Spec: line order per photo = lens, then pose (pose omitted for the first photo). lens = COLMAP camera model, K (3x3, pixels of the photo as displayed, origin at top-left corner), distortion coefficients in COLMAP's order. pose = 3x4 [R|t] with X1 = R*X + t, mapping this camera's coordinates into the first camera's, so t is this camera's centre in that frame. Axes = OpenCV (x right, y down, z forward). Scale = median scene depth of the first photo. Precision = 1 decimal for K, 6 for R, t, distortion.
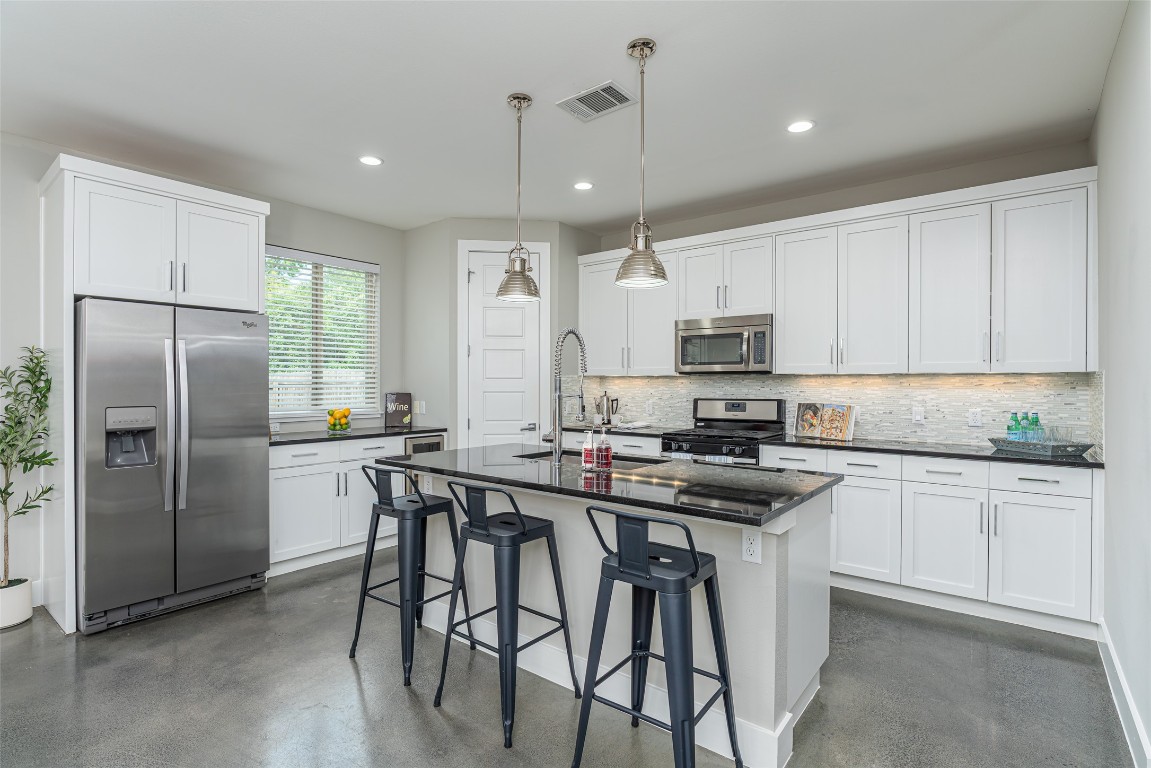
lens RADIAL K [[561.2, 0, 576.2], [0, 561.2, 391.8], [0, 0, 1]] dist [-0.000694, -0.000115]
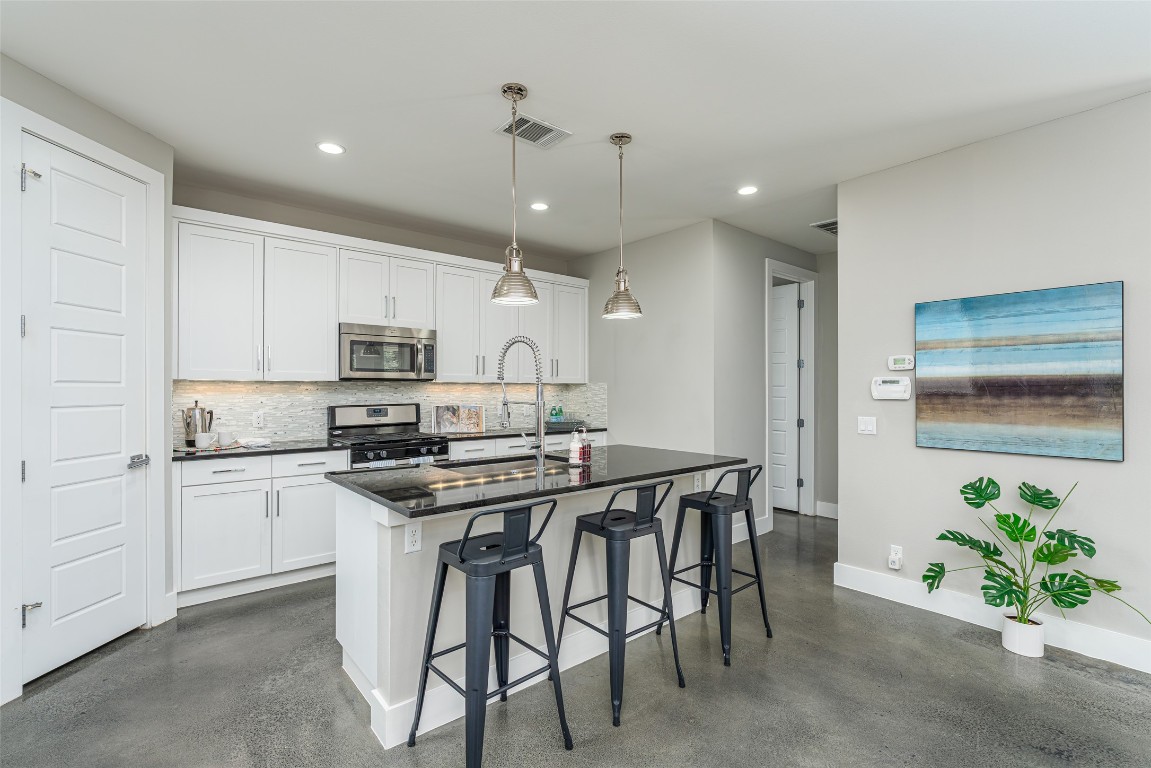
lens RADIAL K [[515.0, 0, 571.1], [0, 515.0, 388.2], [0, 0, 1]] dist [-0.004487, 0.002013]
pose [[0.213994, 0.000291, 0.976835, -0.579652], [0.015499, 0.999873, -0.003694, -0.009155], [-0.976712, 0.015930, 0.213962, 0.449601]]
